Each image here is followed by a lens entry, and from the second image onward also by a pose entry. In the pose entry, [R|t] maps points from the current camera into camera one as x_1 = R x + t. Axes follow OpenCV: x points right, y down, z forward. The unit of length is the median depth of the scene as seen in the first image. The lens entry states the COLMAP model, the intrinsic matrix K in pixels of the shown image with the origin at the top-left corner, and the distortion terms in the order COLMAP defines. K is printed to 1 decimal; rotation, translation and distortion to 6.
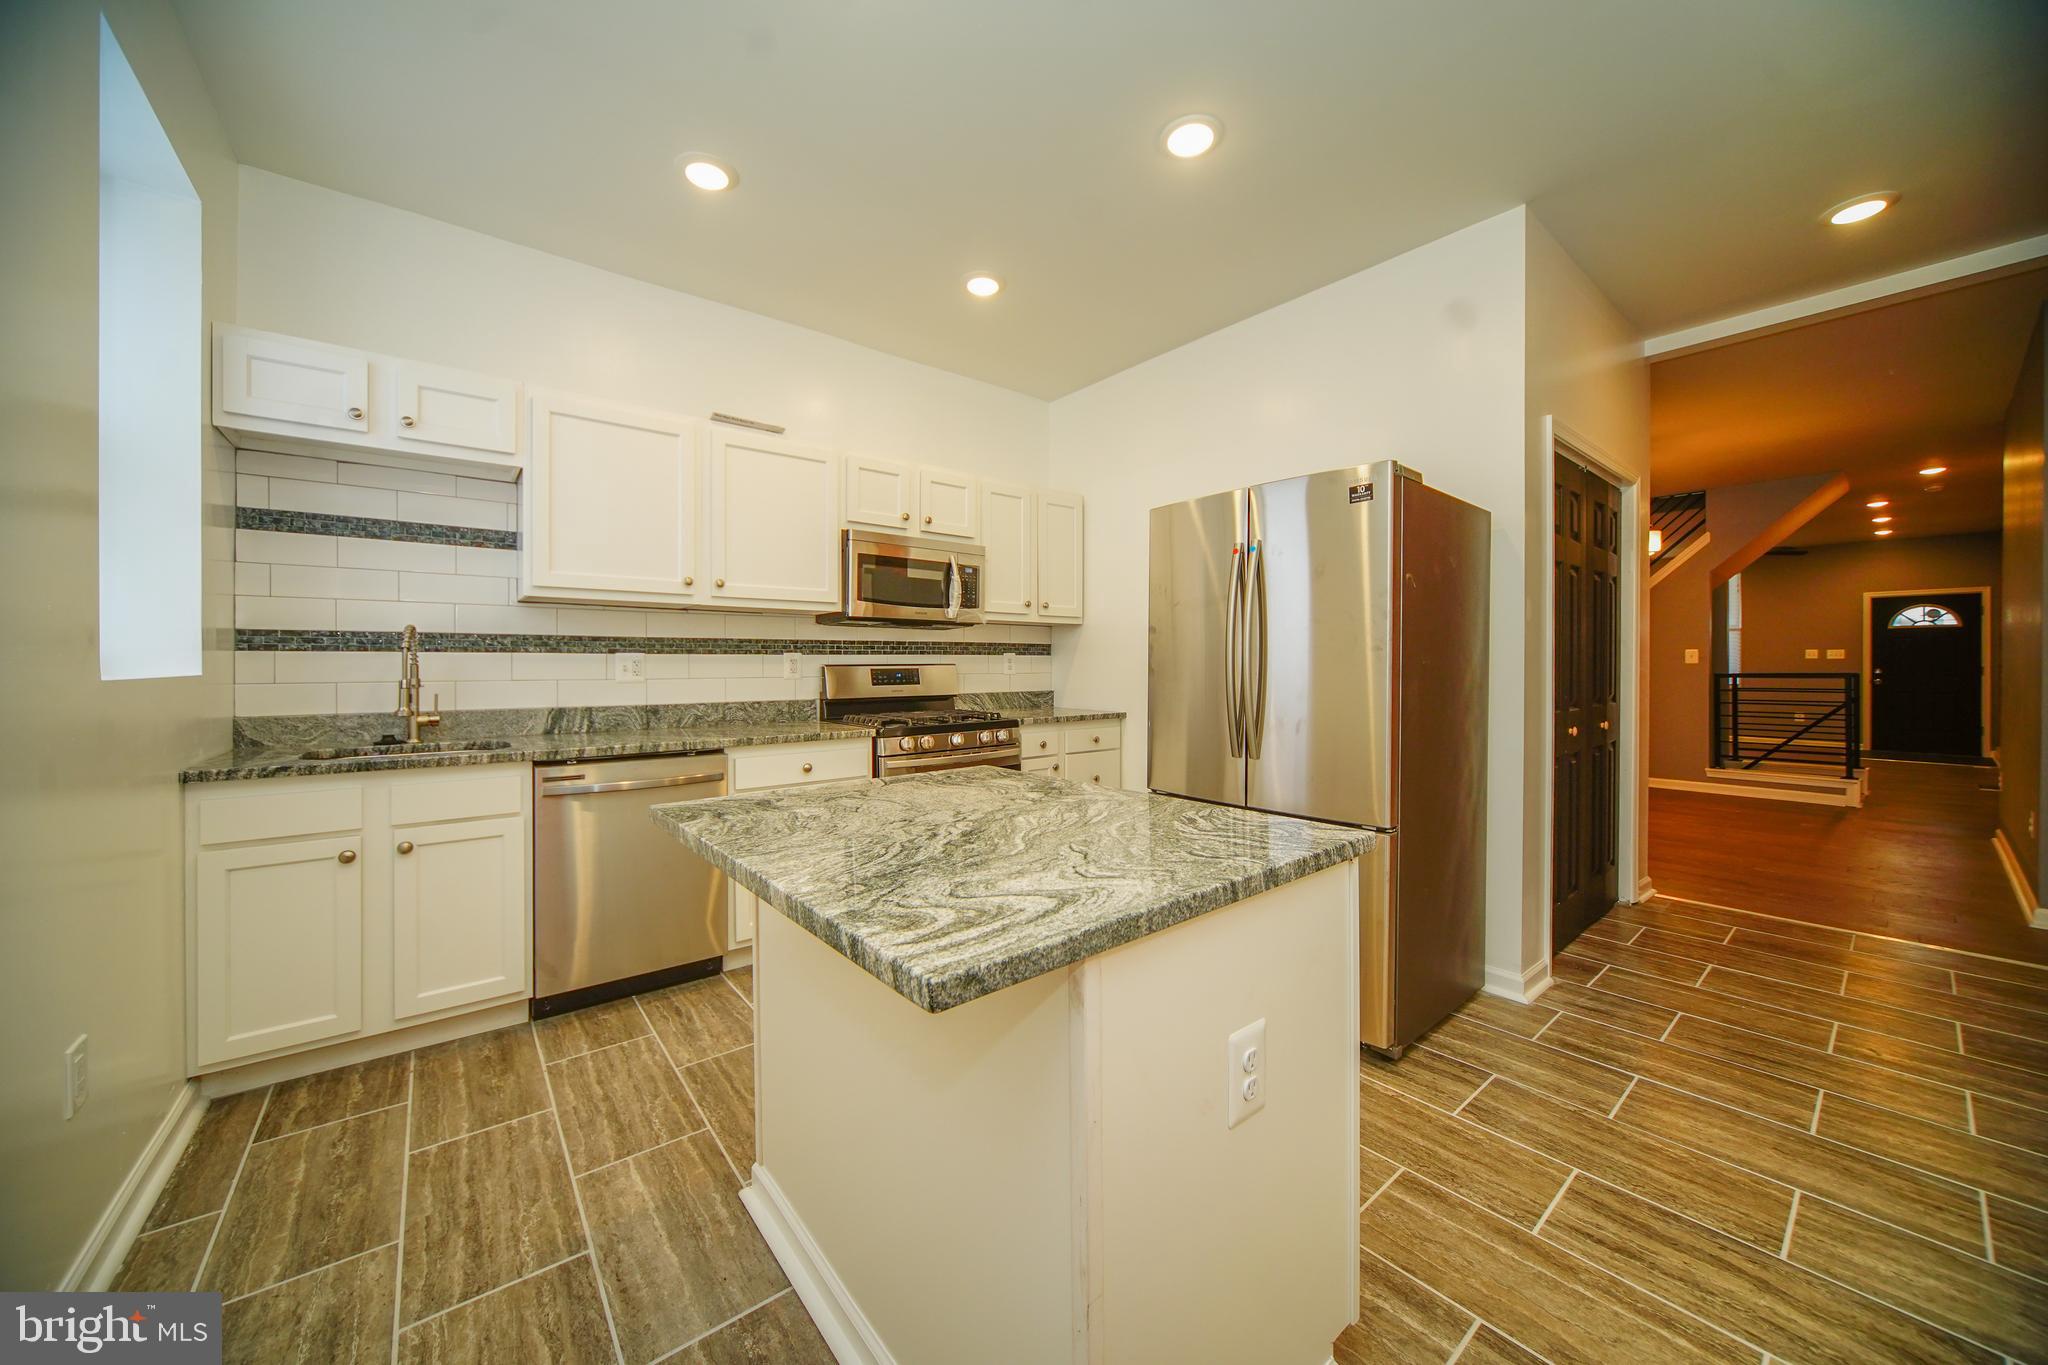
lens RADIAL K [[731.8, 0, 1026.4], [0, 731.8, 663.8], [0, 0, 1]] dist [-0.002946, -0.000388]
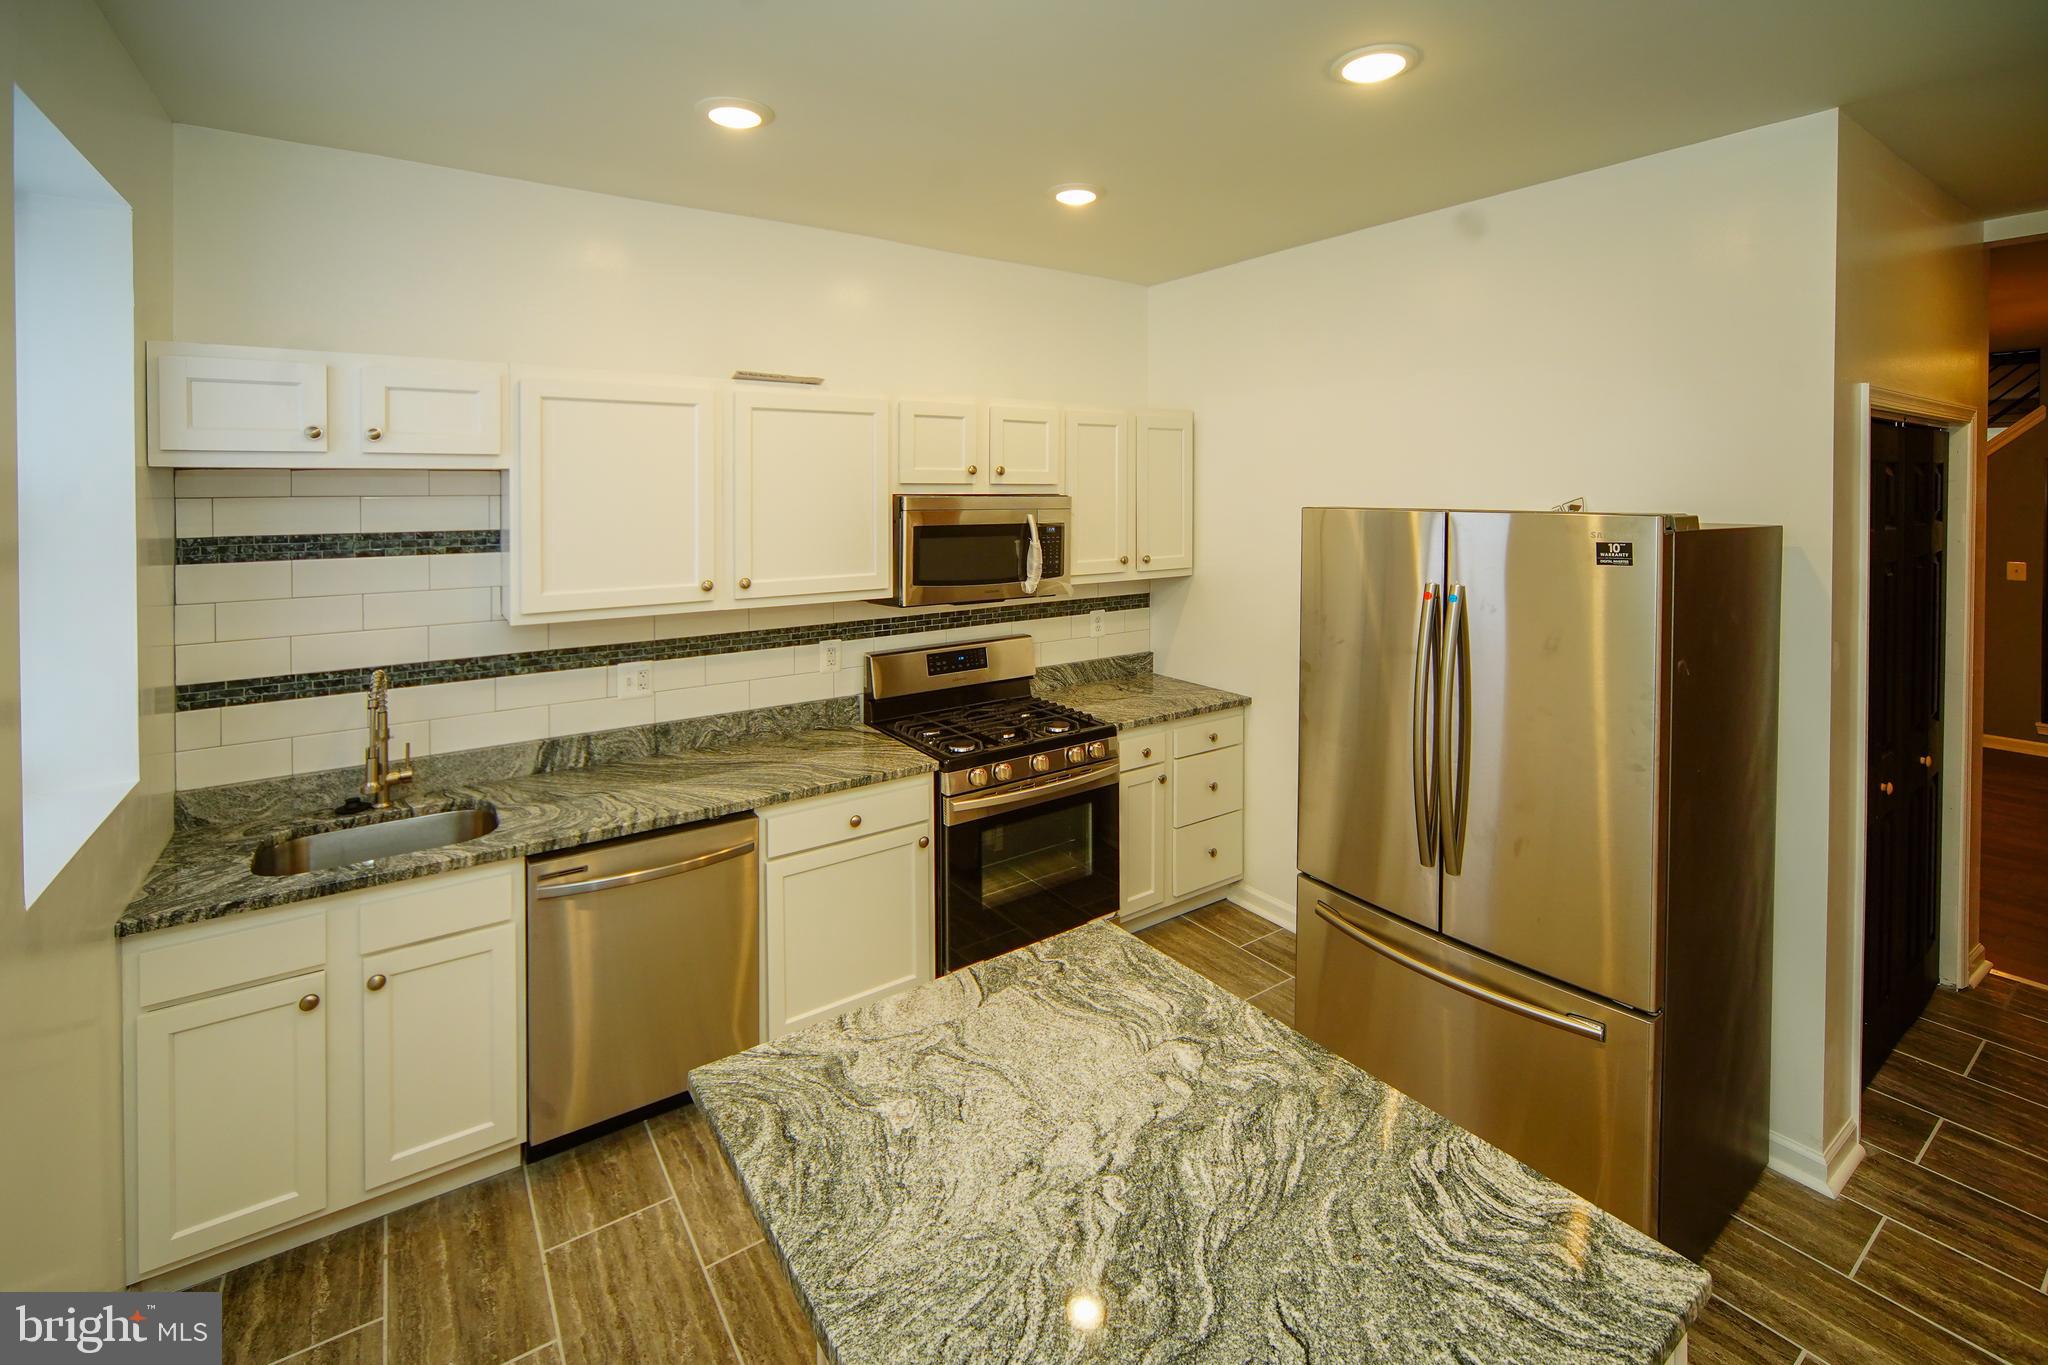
lens RADIAL K [[910.5, 0, 1026.1], [0, 910.5, 500.8], [0, 0, 1]] dist [-0.001526, 0.000485]
pose [[0.997522, -0.001764, -0.070334, -0.053885], [0.002278, 0.999971, 0.007224, -0.244368], [0.070319, -0.007366, 0.997497, 0.043567]]
